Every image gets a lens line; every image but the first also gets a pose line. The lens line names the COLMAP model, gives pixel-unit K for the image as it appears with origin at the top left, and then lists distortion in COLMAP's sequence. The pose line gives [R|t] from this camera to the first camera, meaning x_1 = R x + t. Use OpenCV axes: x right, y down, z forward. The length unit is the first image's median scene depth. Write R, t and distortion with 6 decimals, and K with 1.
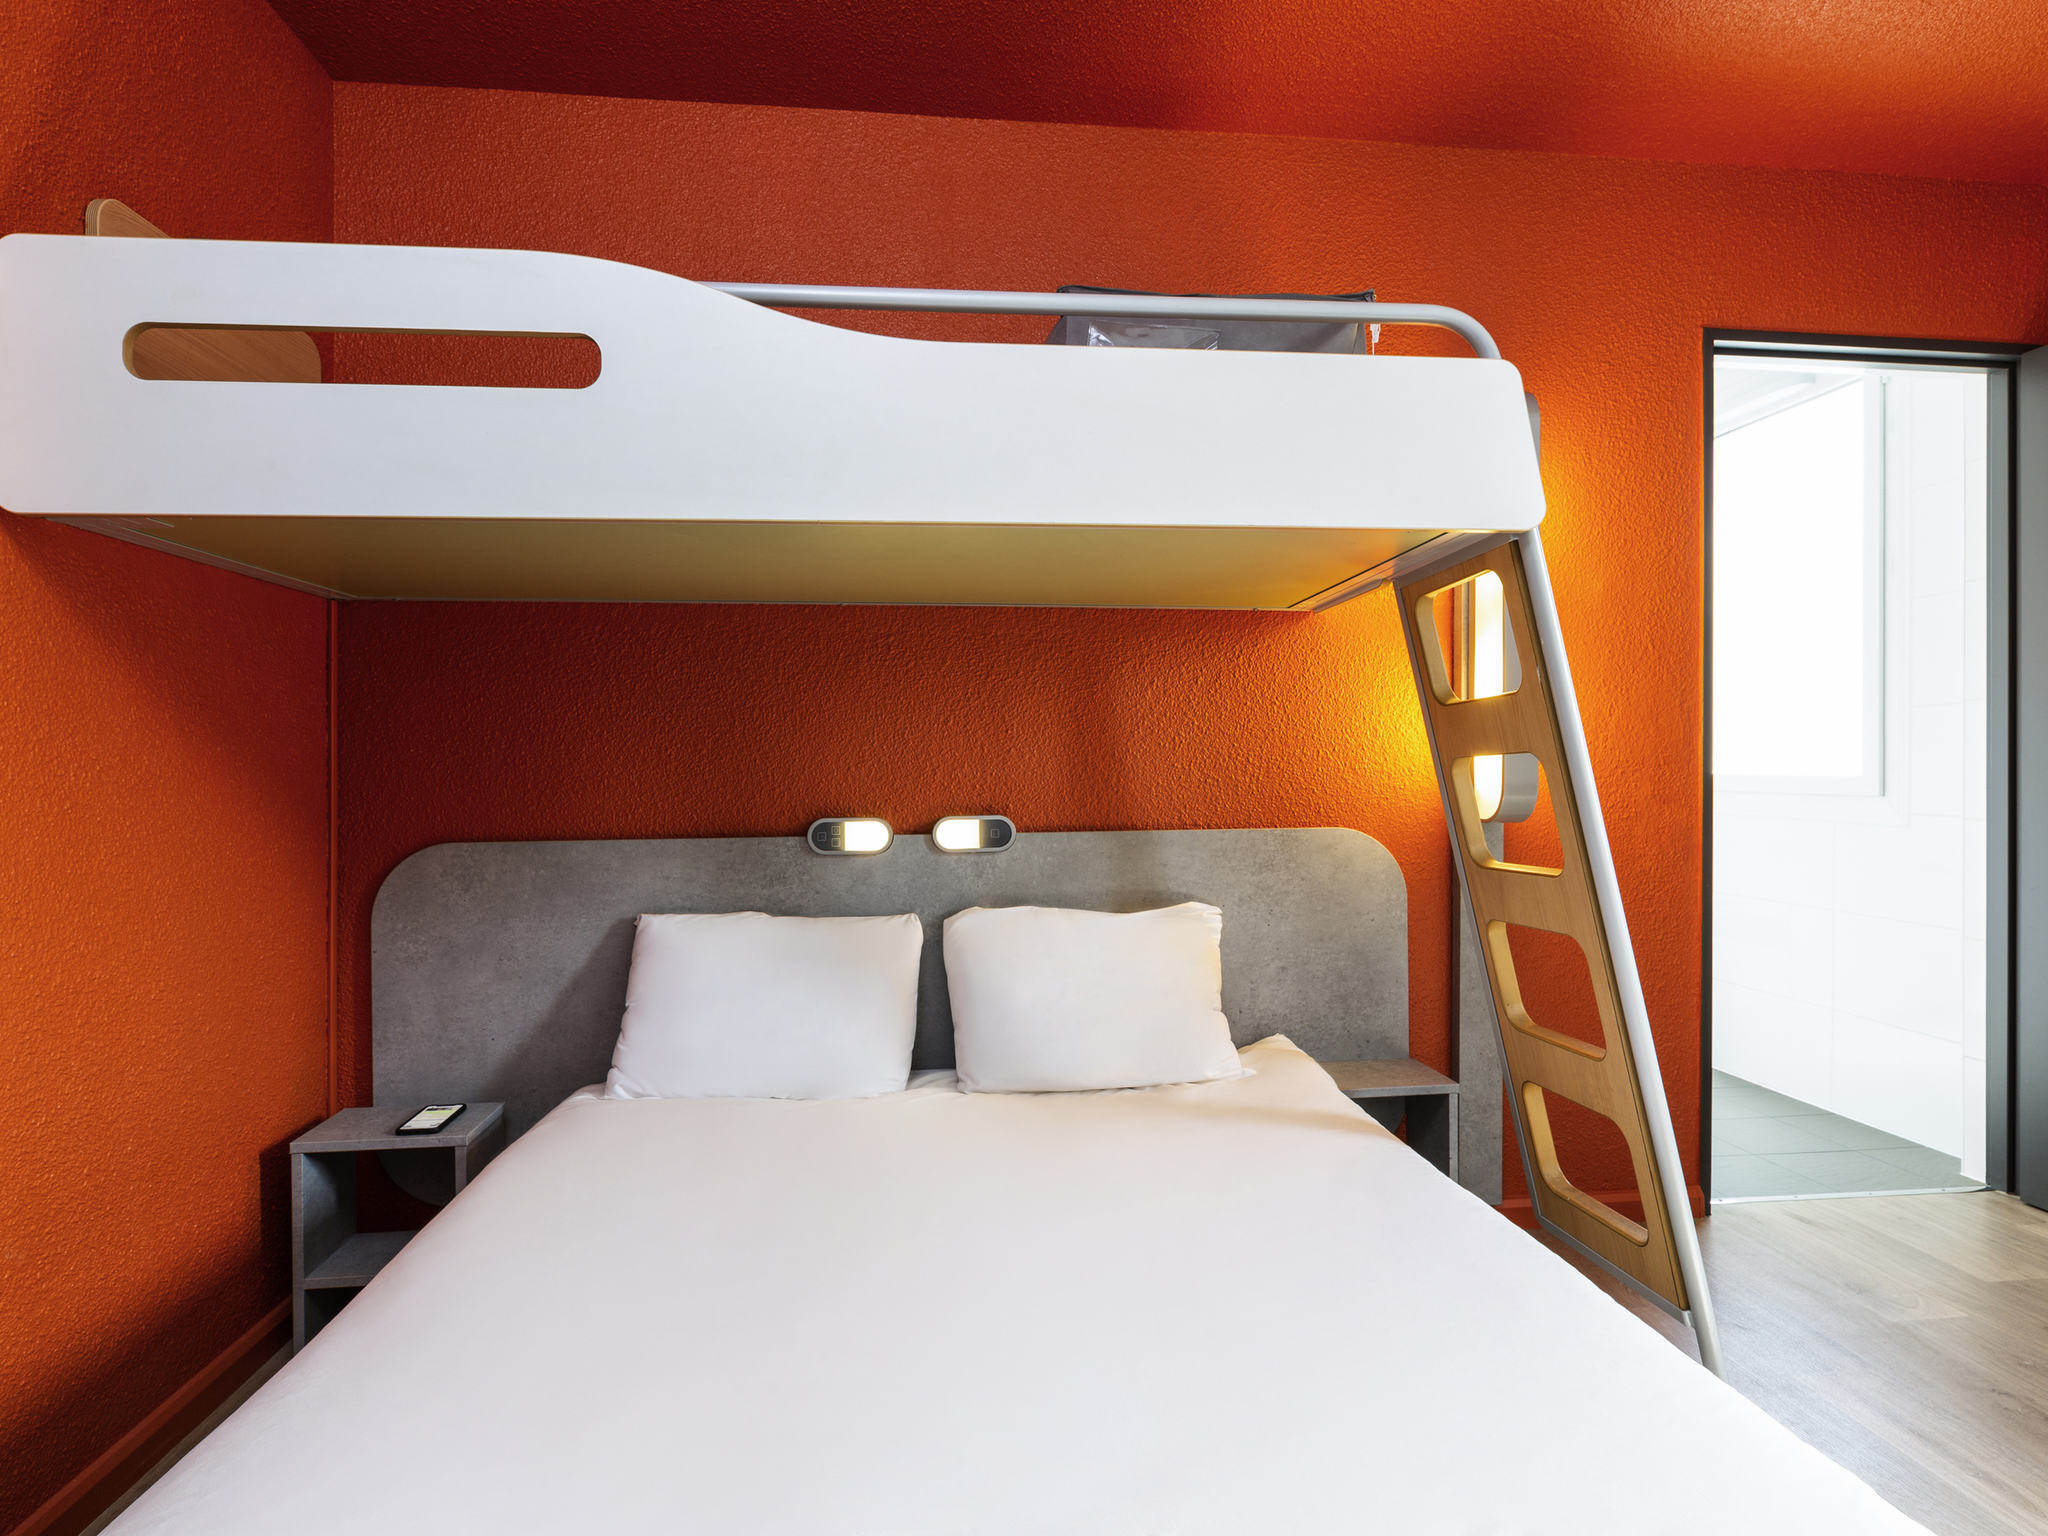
lens RADIAL K [[1094.9, 0, 1024.0], [0, 1094.9, 768.0], [0, 0, 1]] dist [-0.002913, 0.000364]
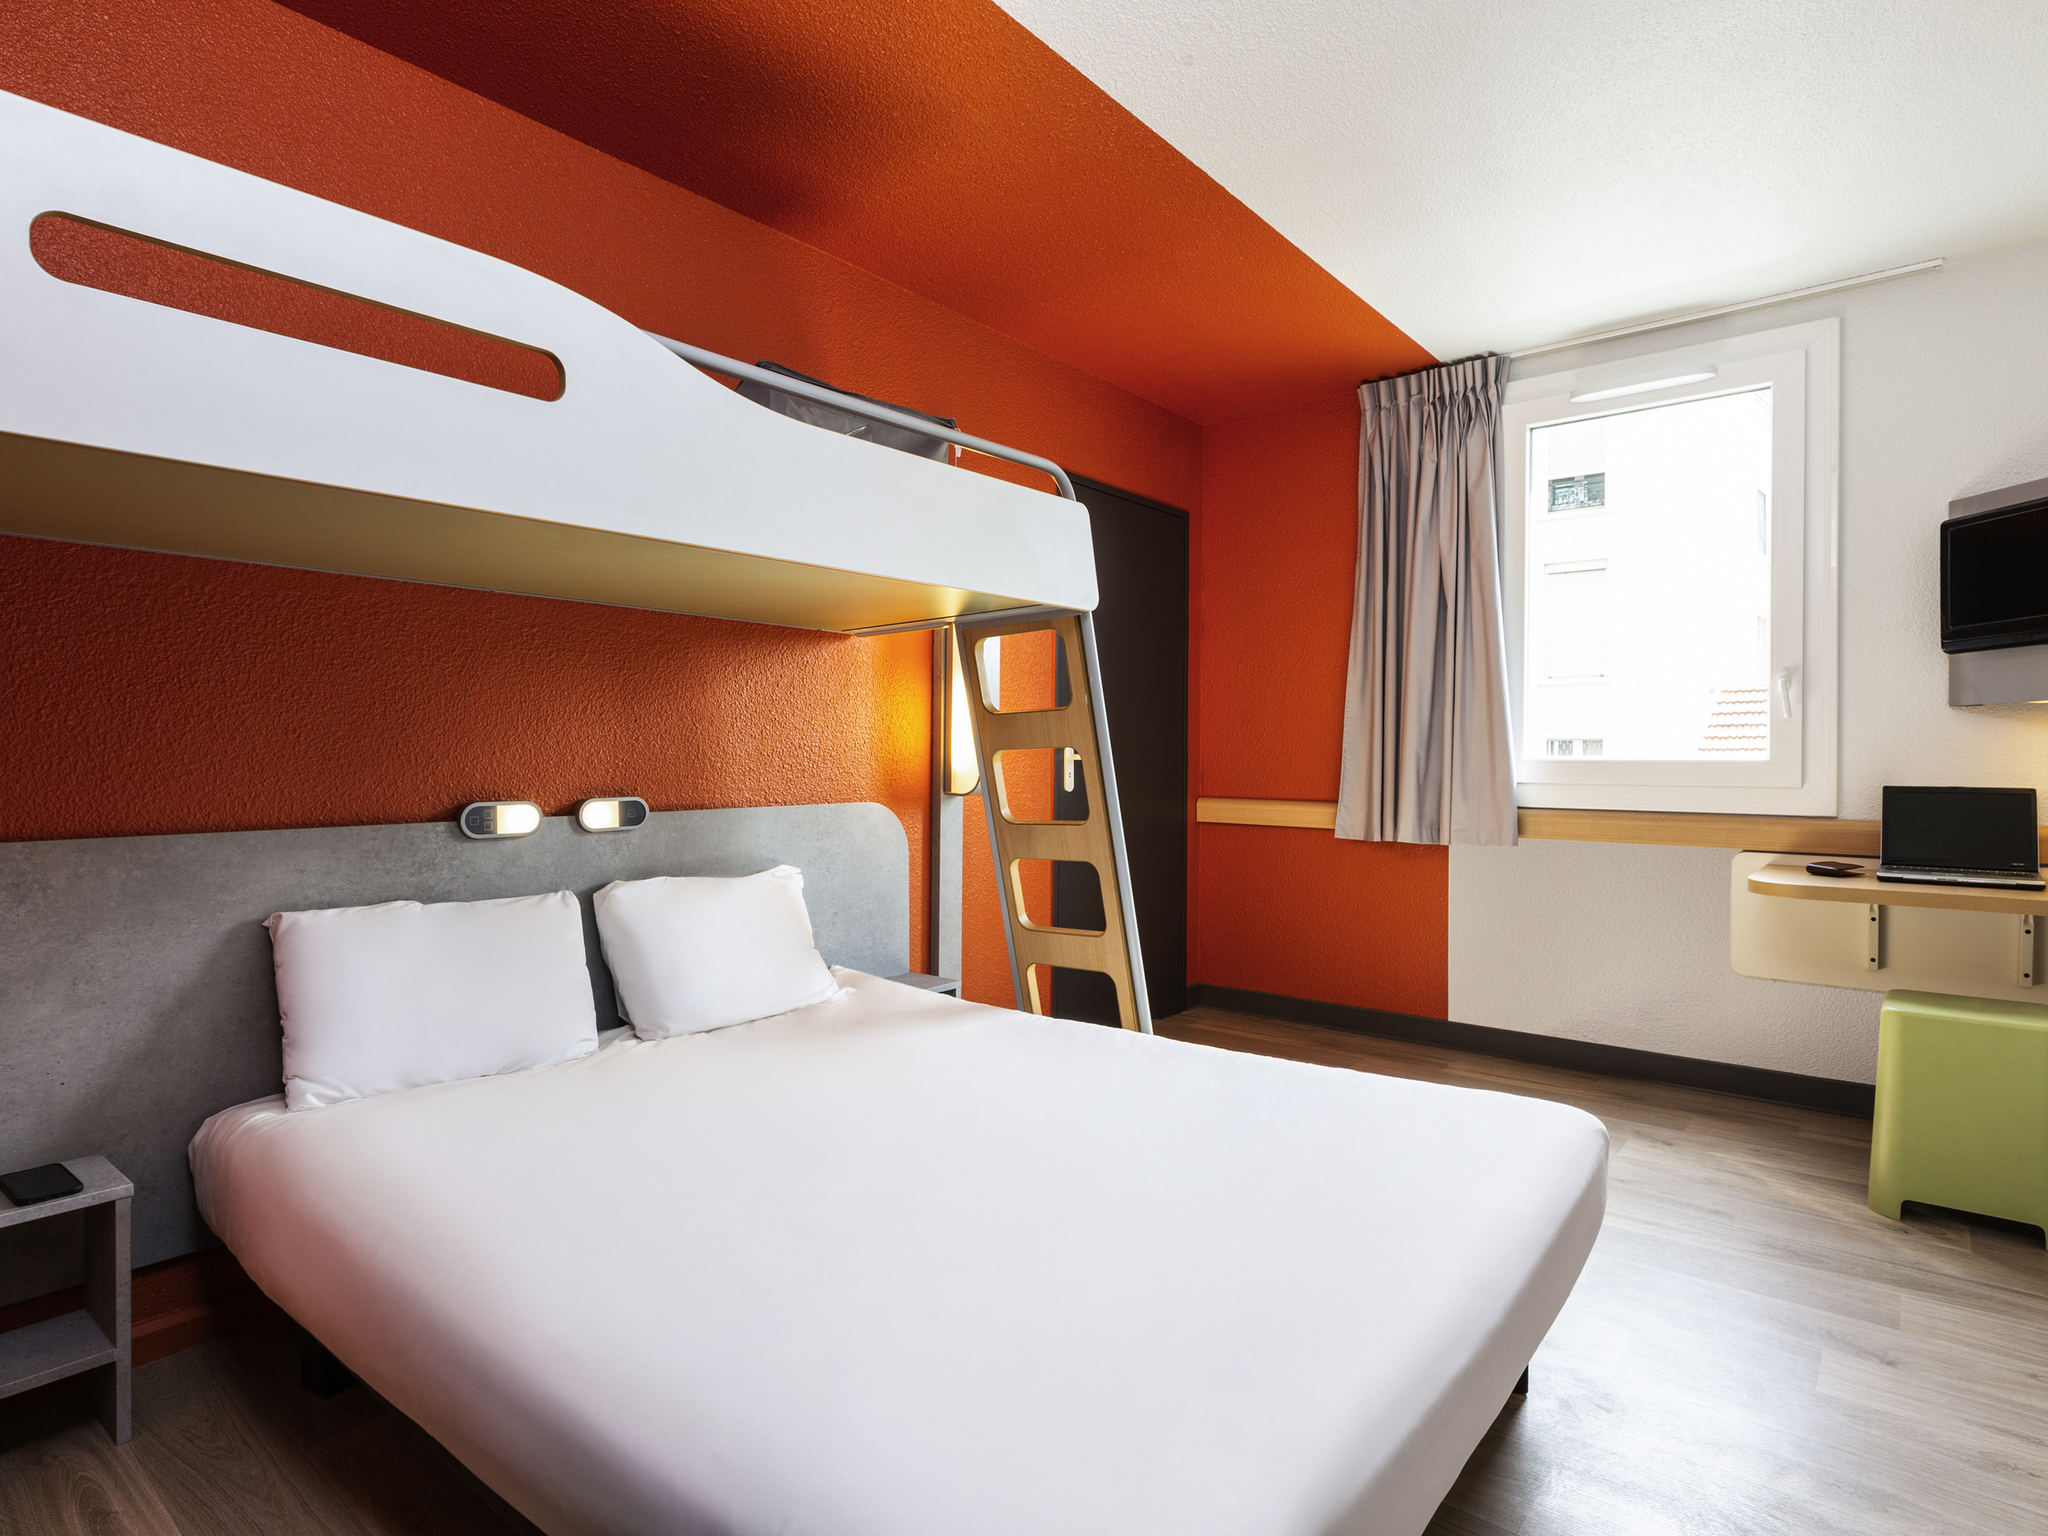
lens RADIAL K [[1094.9, 0, 1024.0], [0, 1094.9, 768.0], [0, 0, 1]] dist [-0.002913, 0.000364]
pose [[0.715921, 0.000919, 0.698181, -0.524696], [-0.007437, 0.999952, 0.006310, 0.004073], [-0.698142, -0.009710, 0.715893, -0.070368]]
